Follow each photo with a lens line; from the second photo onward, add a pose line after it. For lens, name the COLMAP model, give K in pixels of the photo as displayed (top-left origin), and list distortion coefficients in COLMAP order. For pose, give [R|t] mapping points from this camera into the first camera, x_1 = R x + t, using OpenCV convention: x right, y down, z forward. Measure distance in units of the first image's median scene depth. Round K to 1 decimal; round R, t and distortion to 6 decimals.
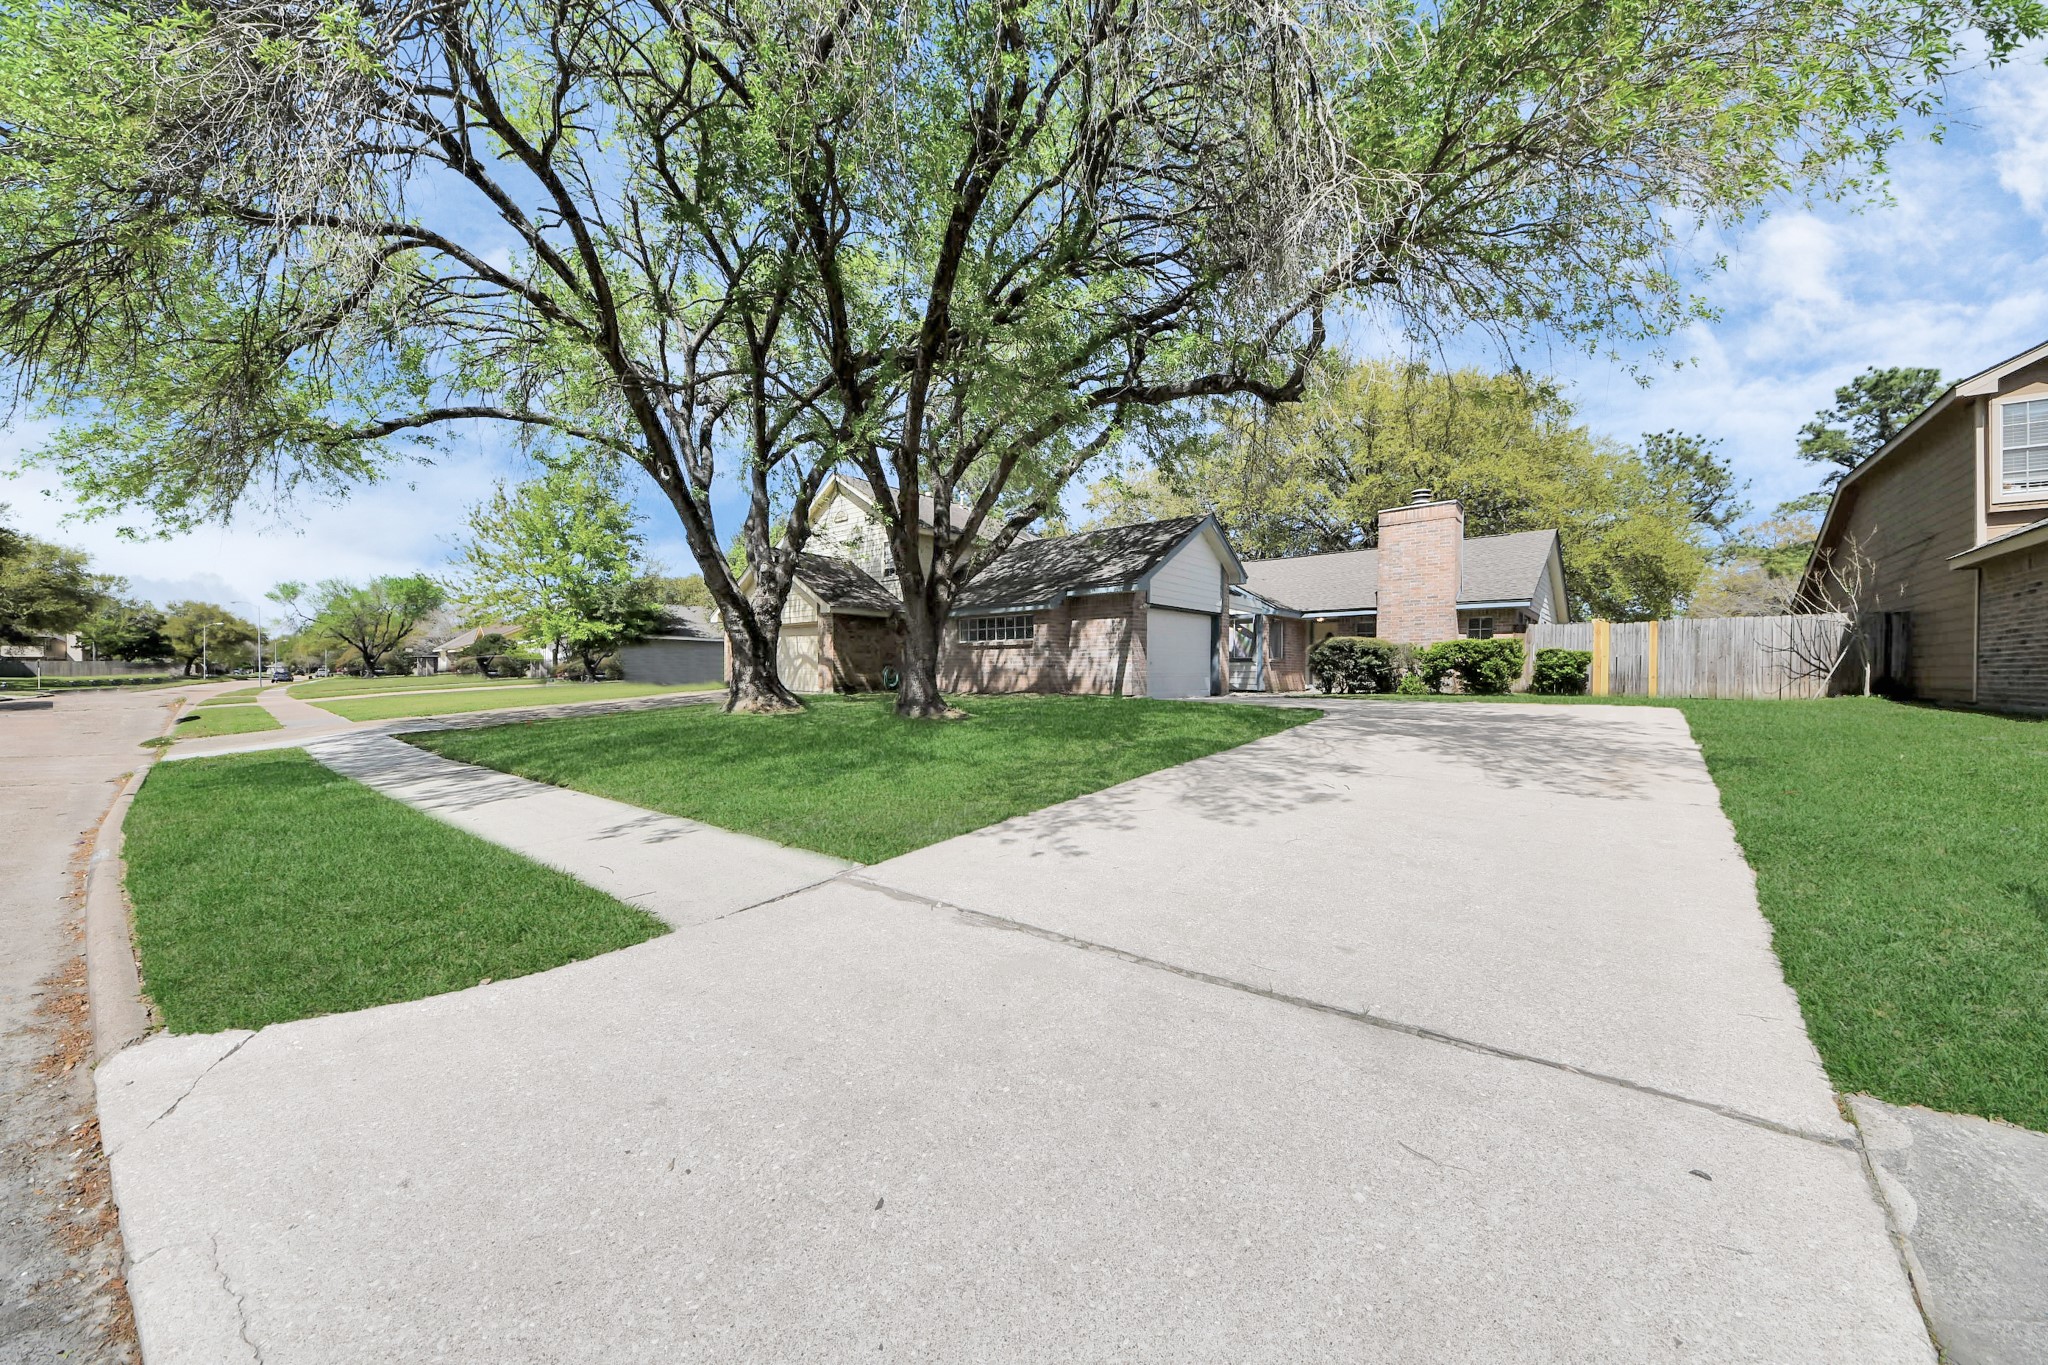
lens RADIAL K [[767.8, 0, 991.3], [0, 767.8, 675.8], [0, 0, 1]] dist [0.041850, -0.017799]
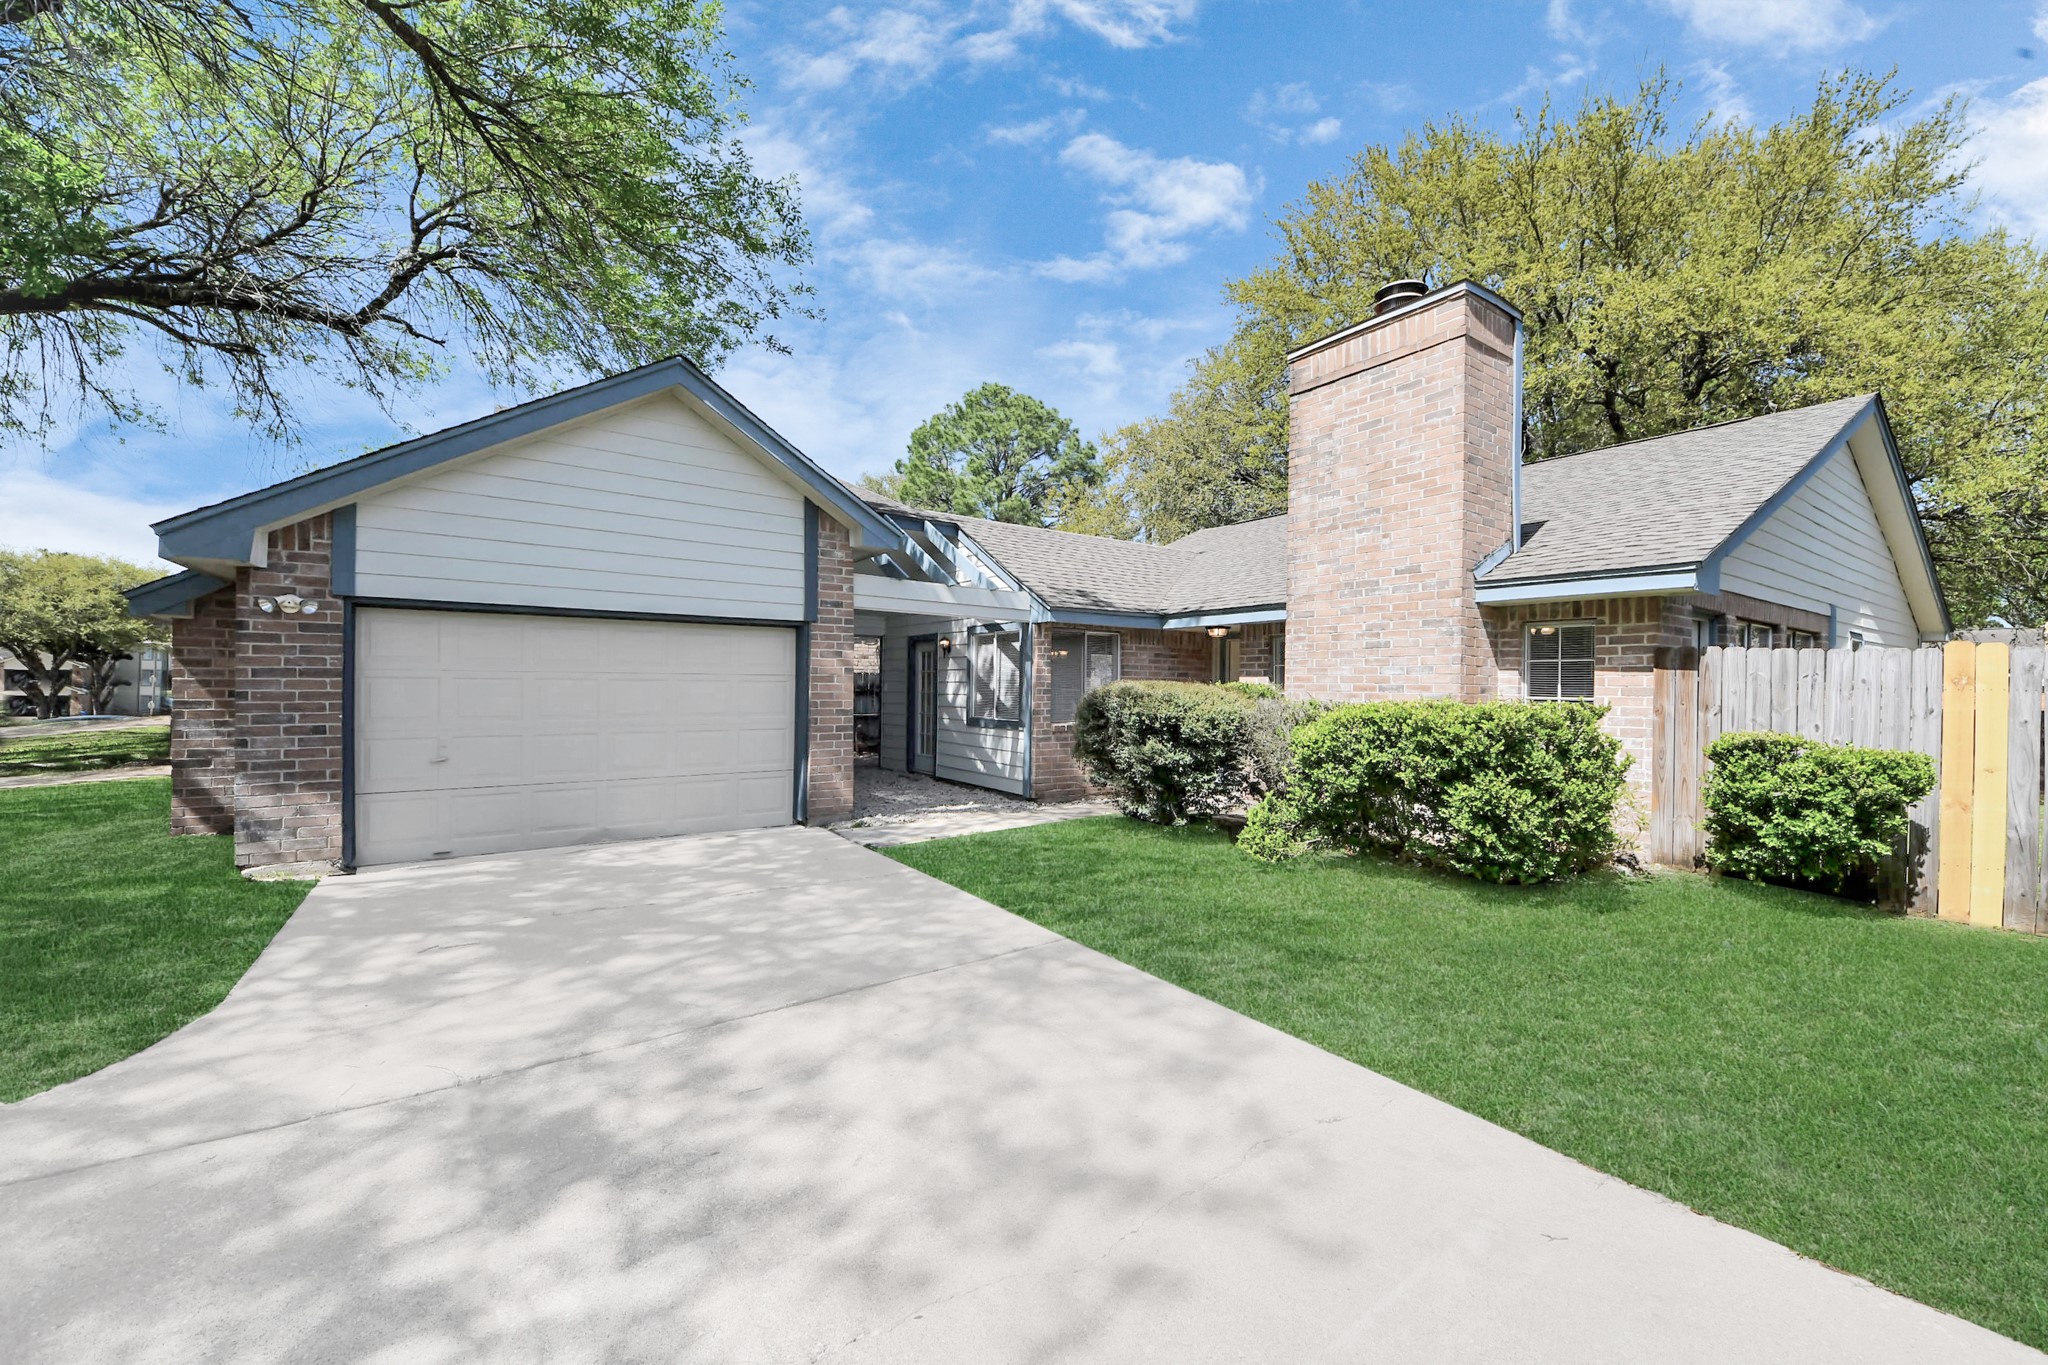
lens RADIAL K [[782.3, 0, 1024.0], [0, 782.3, 682.5], [0, 0, 1]] dist [0.017465, -0.010132]
pose [[0.964443, 0.008405, -0.264159, 0.493374], [-0.009295, 0.999955, -0.002119, -0.047254], [0.264129, 0.004499, 0.964477, 0.603359]]
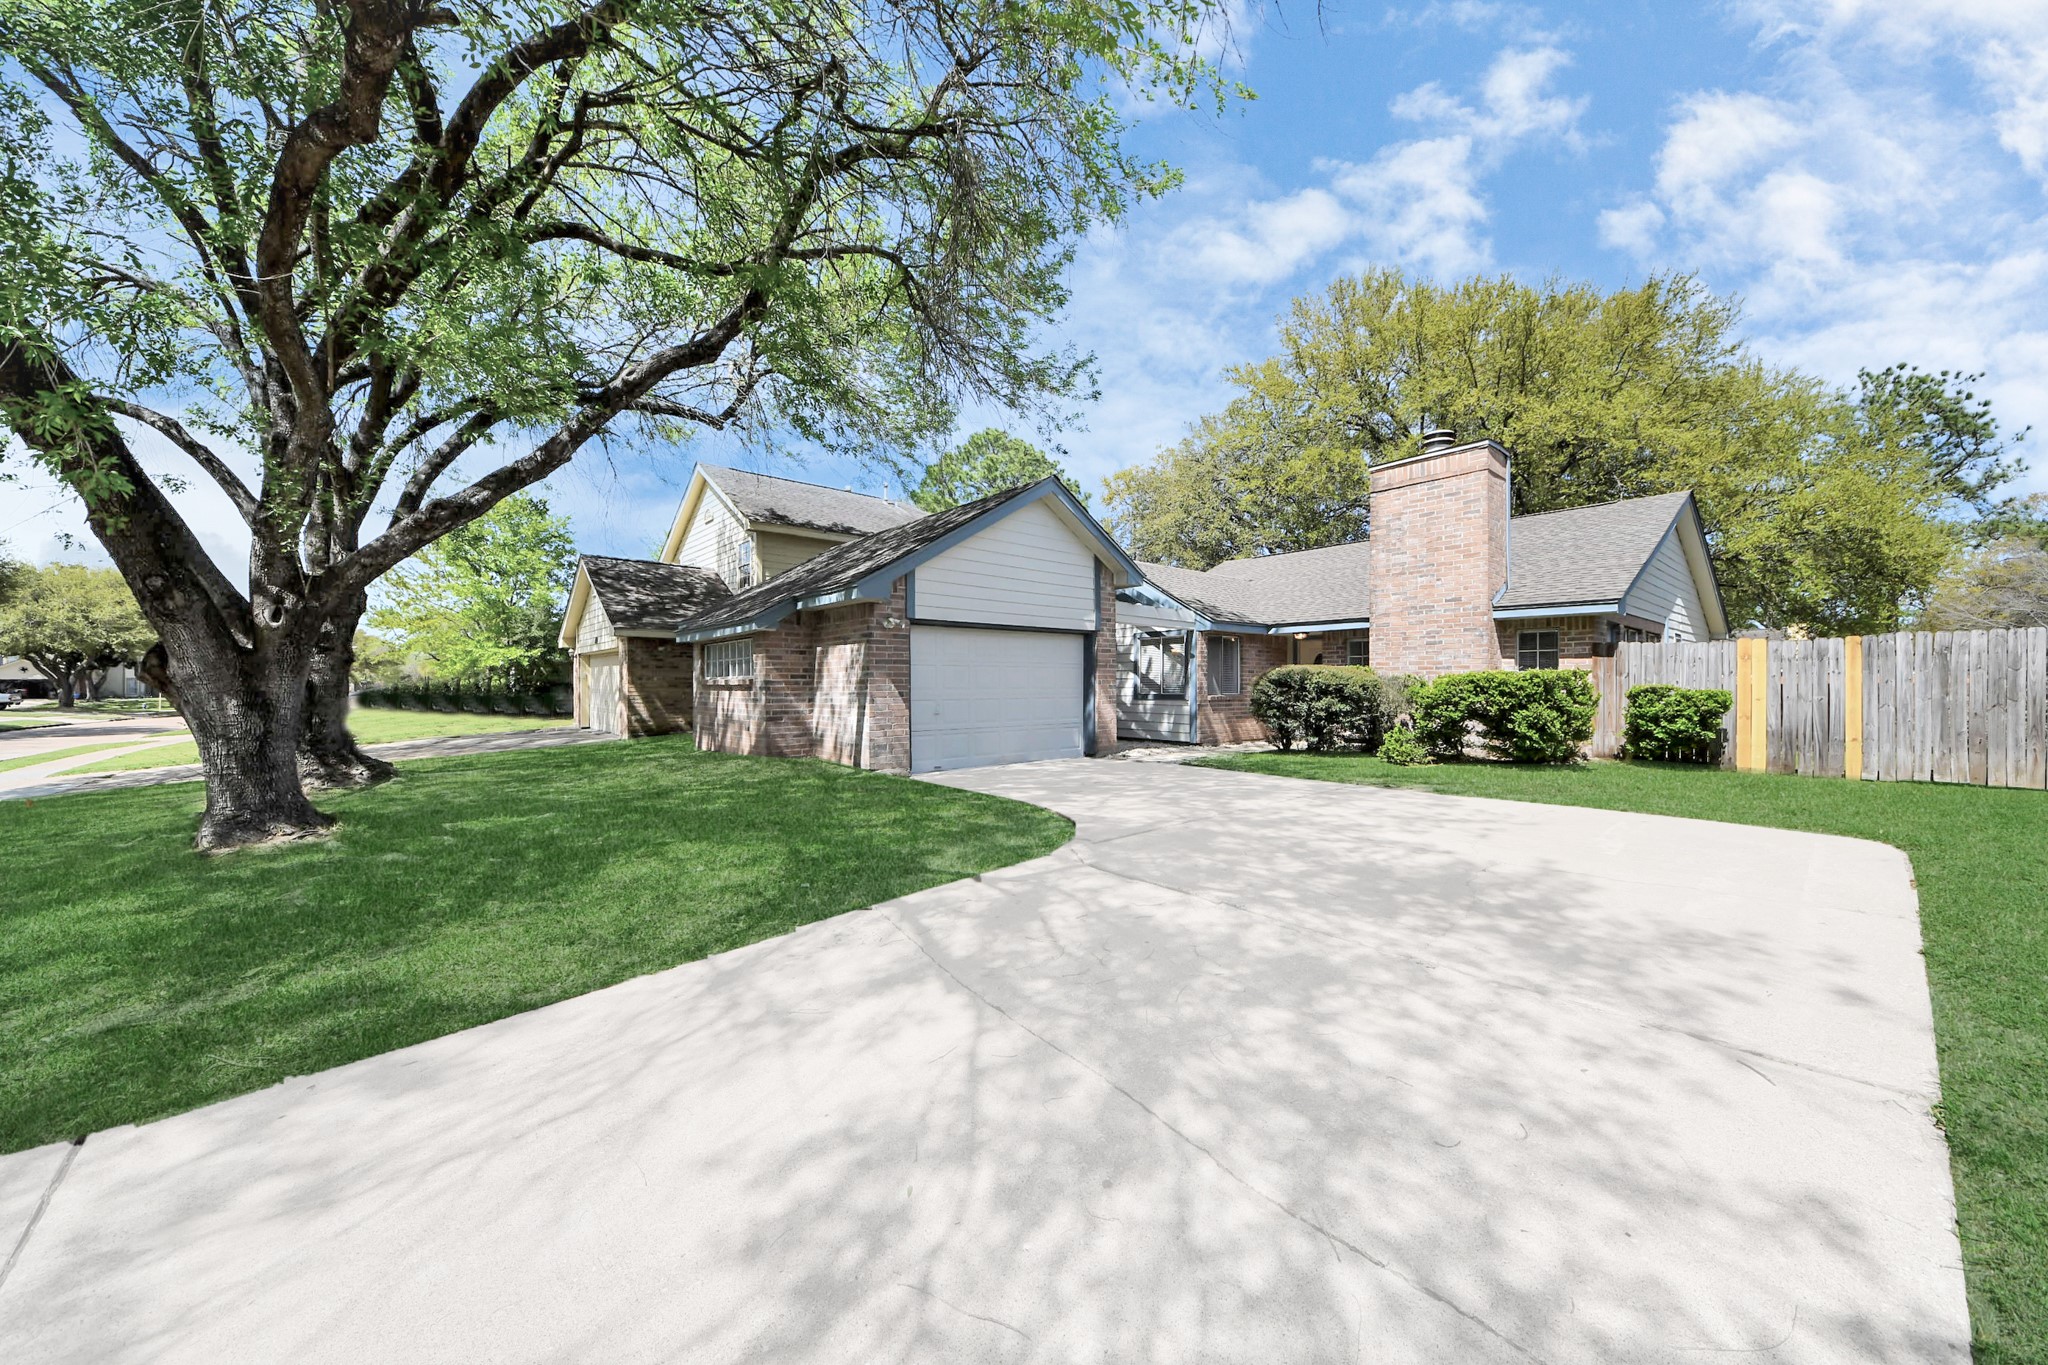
lens RADIAL K [[746.4, 0, 990.6], [0, 746.4, 686.1], [0, 0, 1]] dist [0.018334, -0.009376]
pose [[0.985931, -0.002981, -0.167128, 0.301993], [0.002865, 0.999995, -0.000931, -0.032484], [0.167130, 0.000439, 0.985935, 0.341557]]
